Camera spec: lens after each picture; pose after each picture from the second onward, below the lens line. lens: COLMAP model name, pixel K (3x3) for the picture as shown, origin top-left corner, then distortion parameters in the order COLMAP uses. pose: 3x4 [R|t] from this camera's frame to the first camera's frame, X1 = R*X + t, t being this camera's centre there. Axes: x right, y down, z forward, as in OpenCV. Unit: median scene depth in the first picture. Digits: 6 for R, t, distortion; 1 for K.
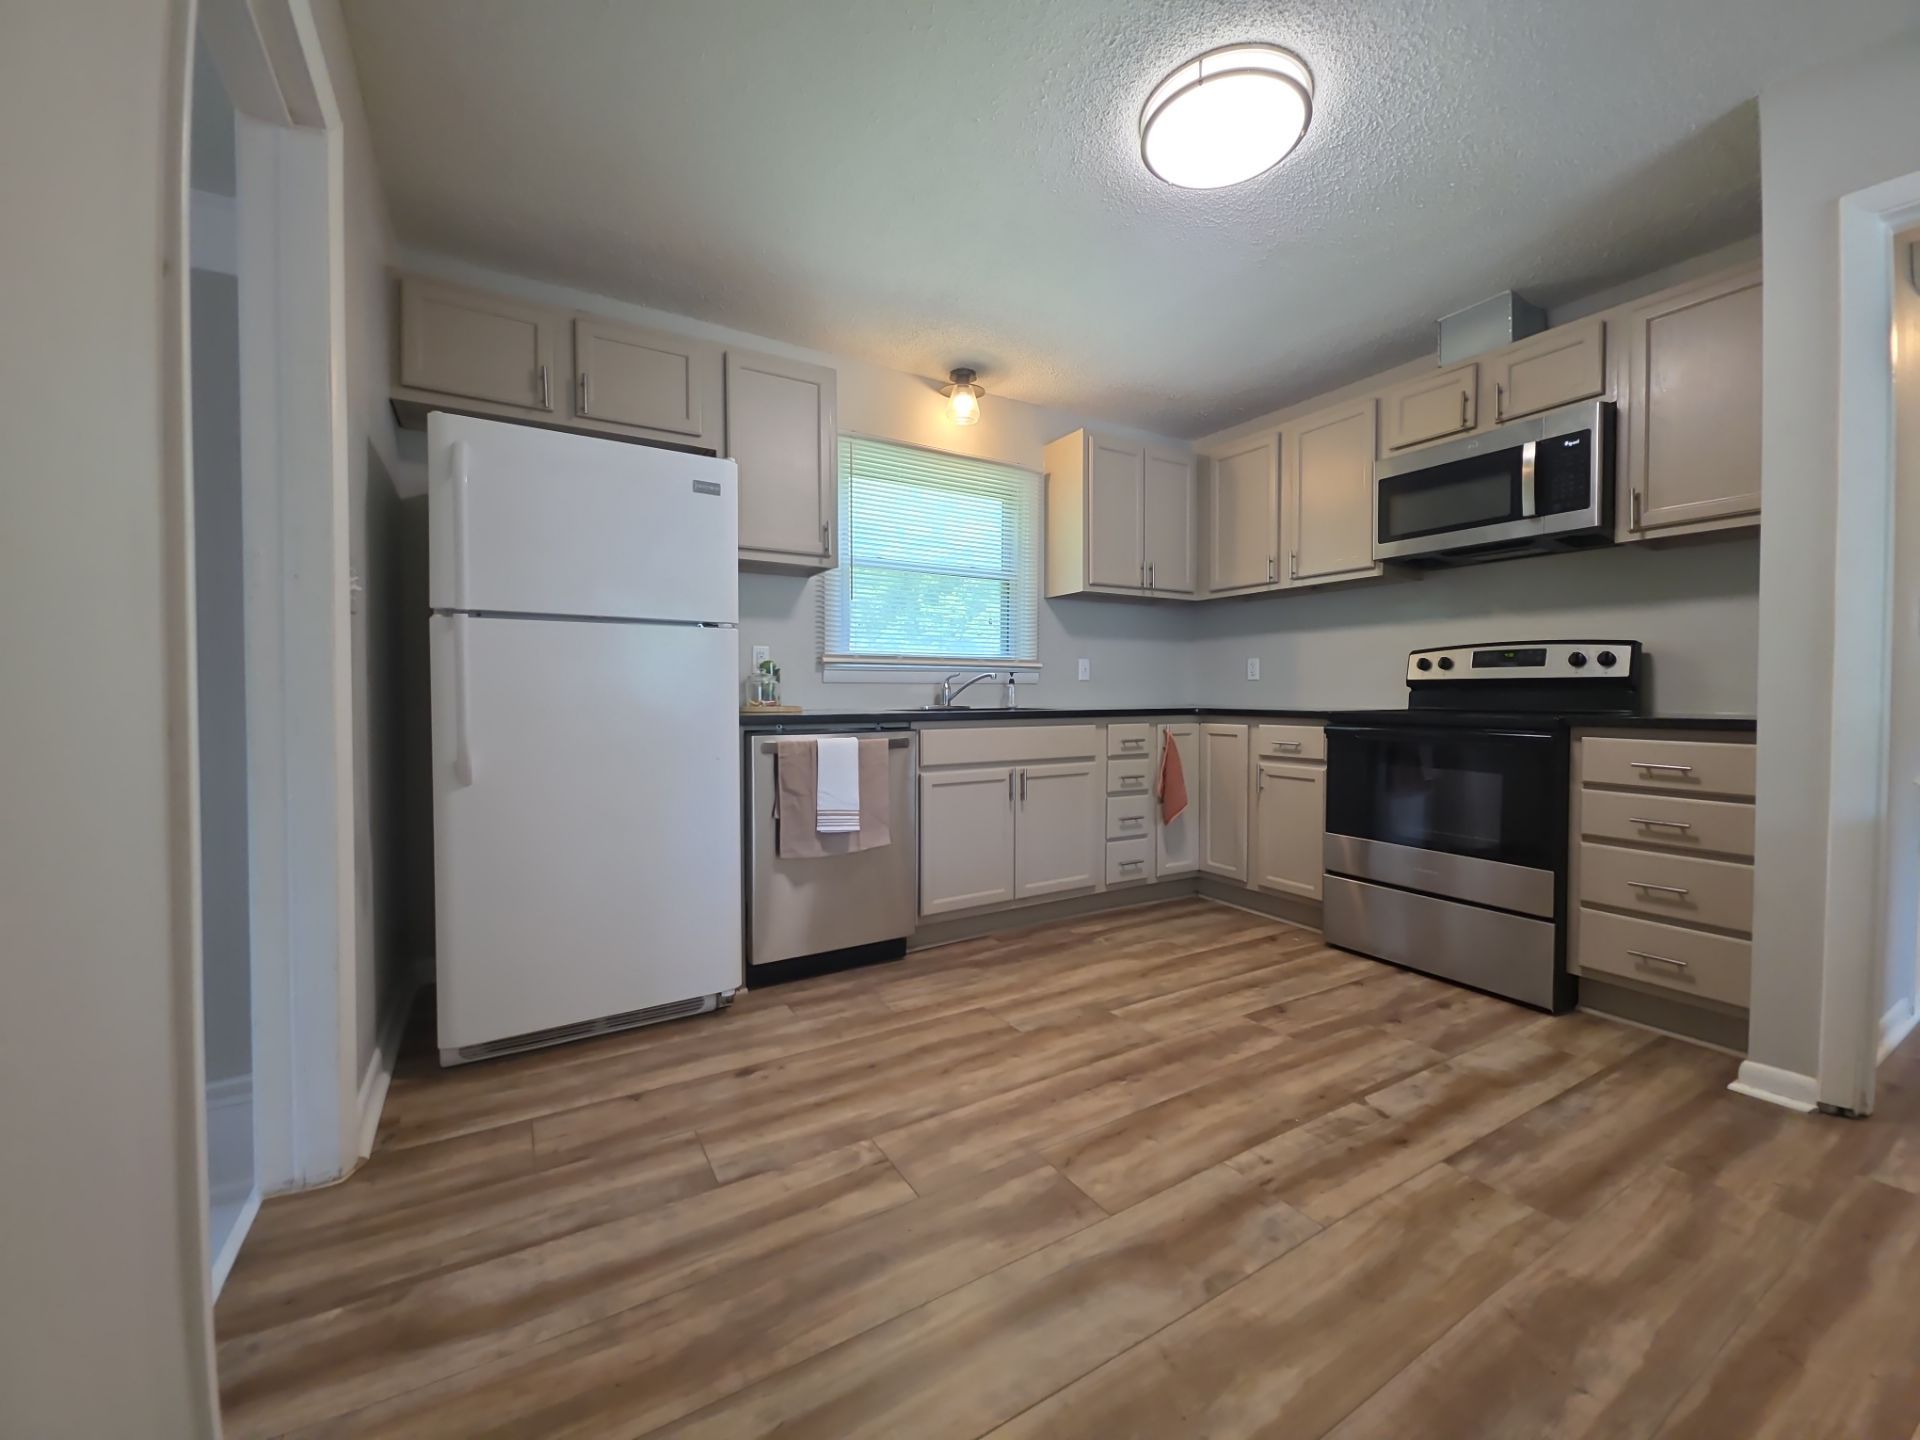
lens RADIAL K [[766.1, 0, 960.0], [0, 766.1, 711.8], [0, 0, 1]] dist [0.010229, -0.008152]
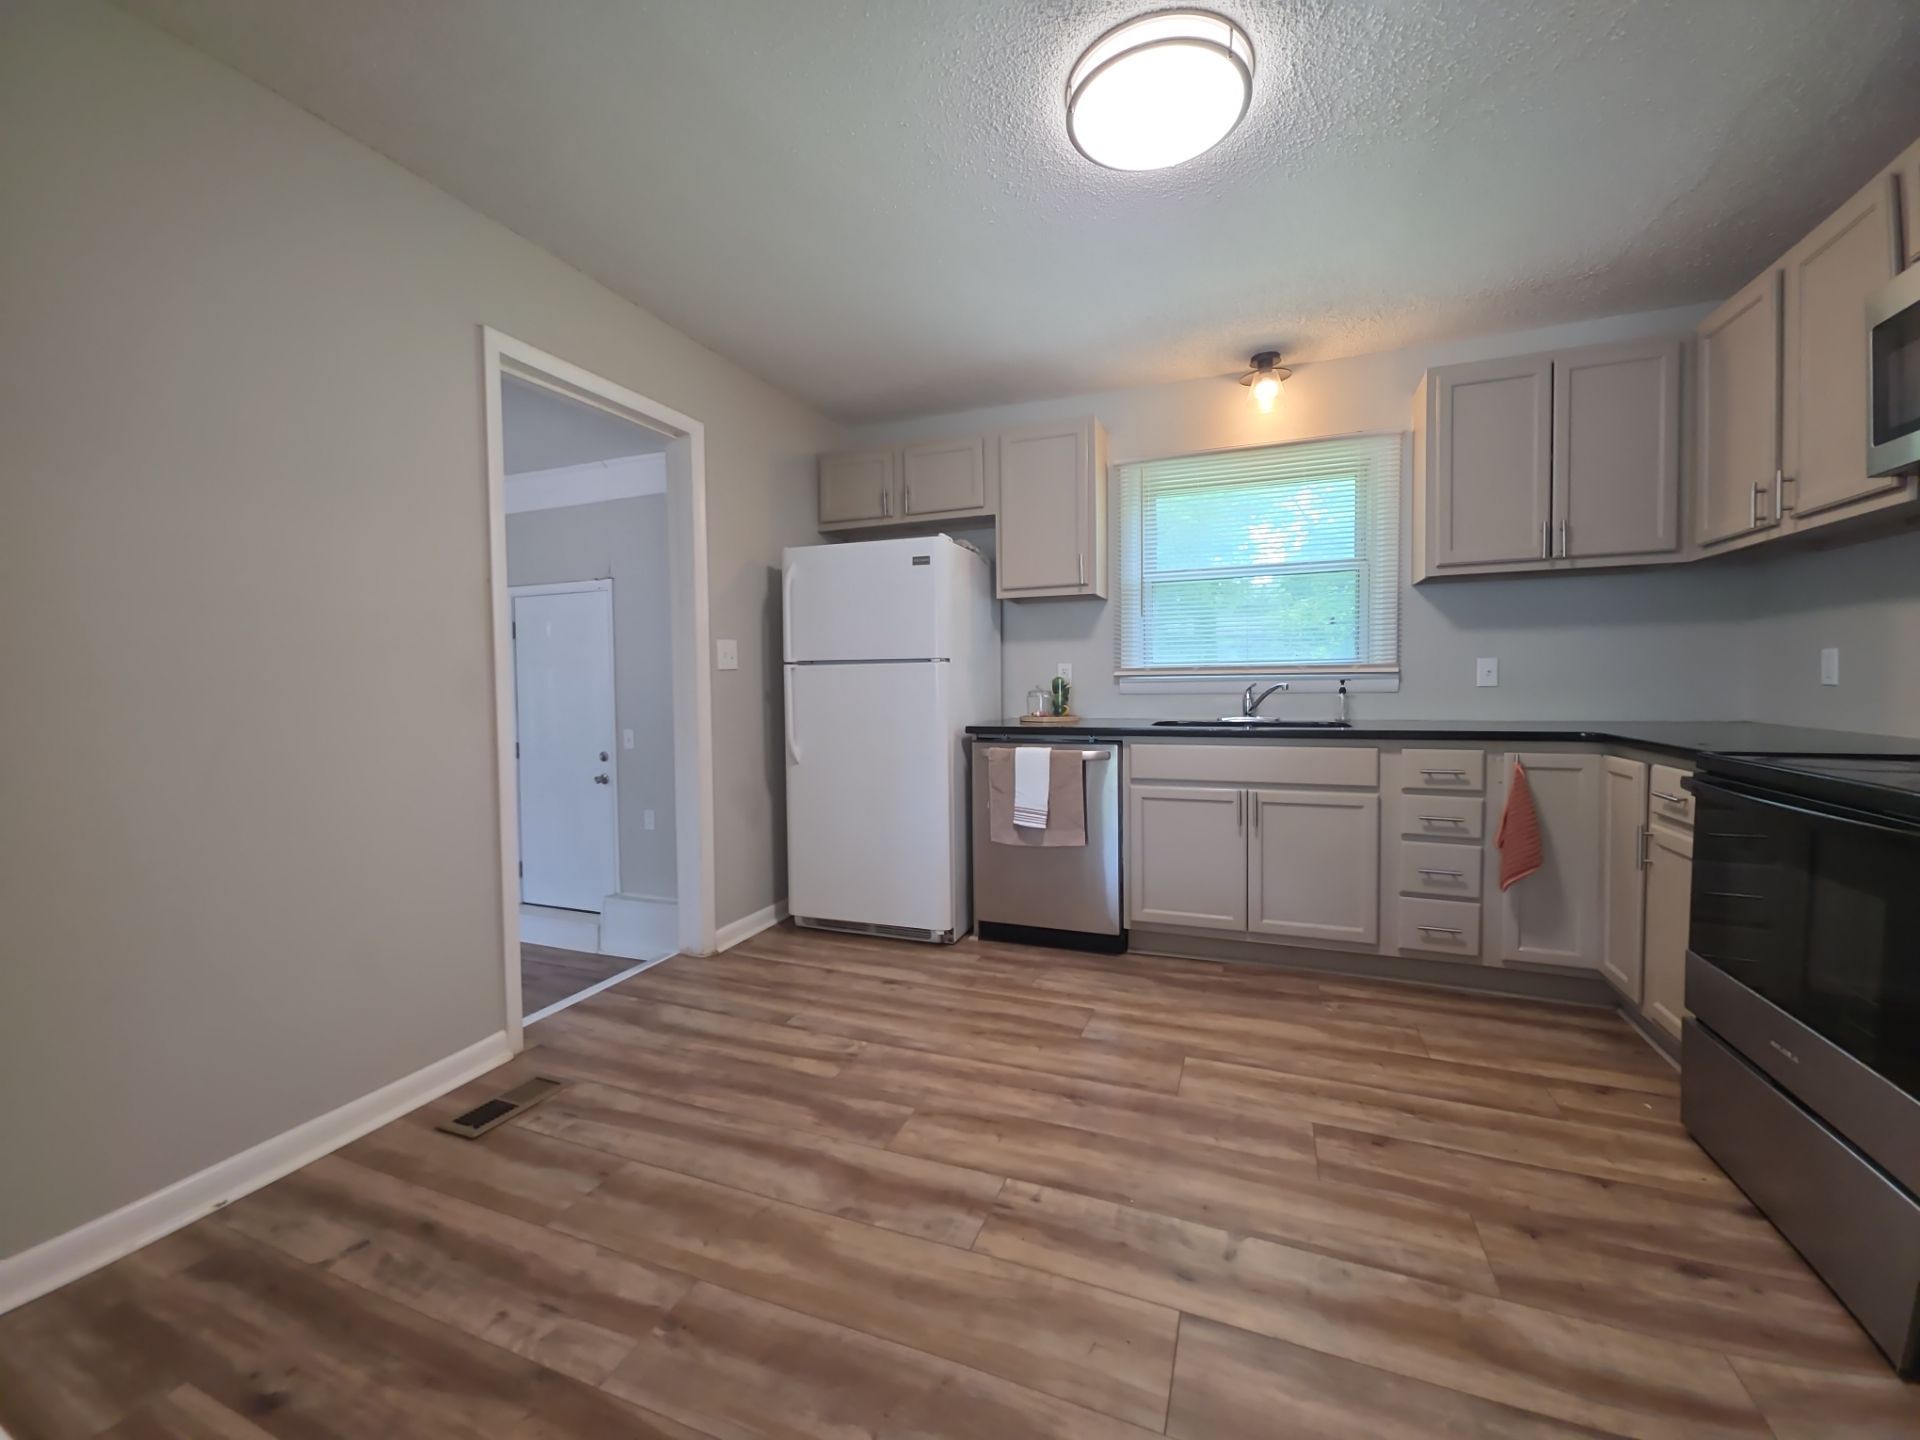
lens RADIAL K [[766.1, 0, 960.0], [0, 766.1, 711.8], [0, 0, 1]] dist [0.010229, -0.008152]
pose [[0.604239, 0.025676, -0.796390, 0.724606], [-0.005910, 0.999598, 0.027743, -0.054356], [0.796781, -0.012056, 0.604147, 0.203085]]
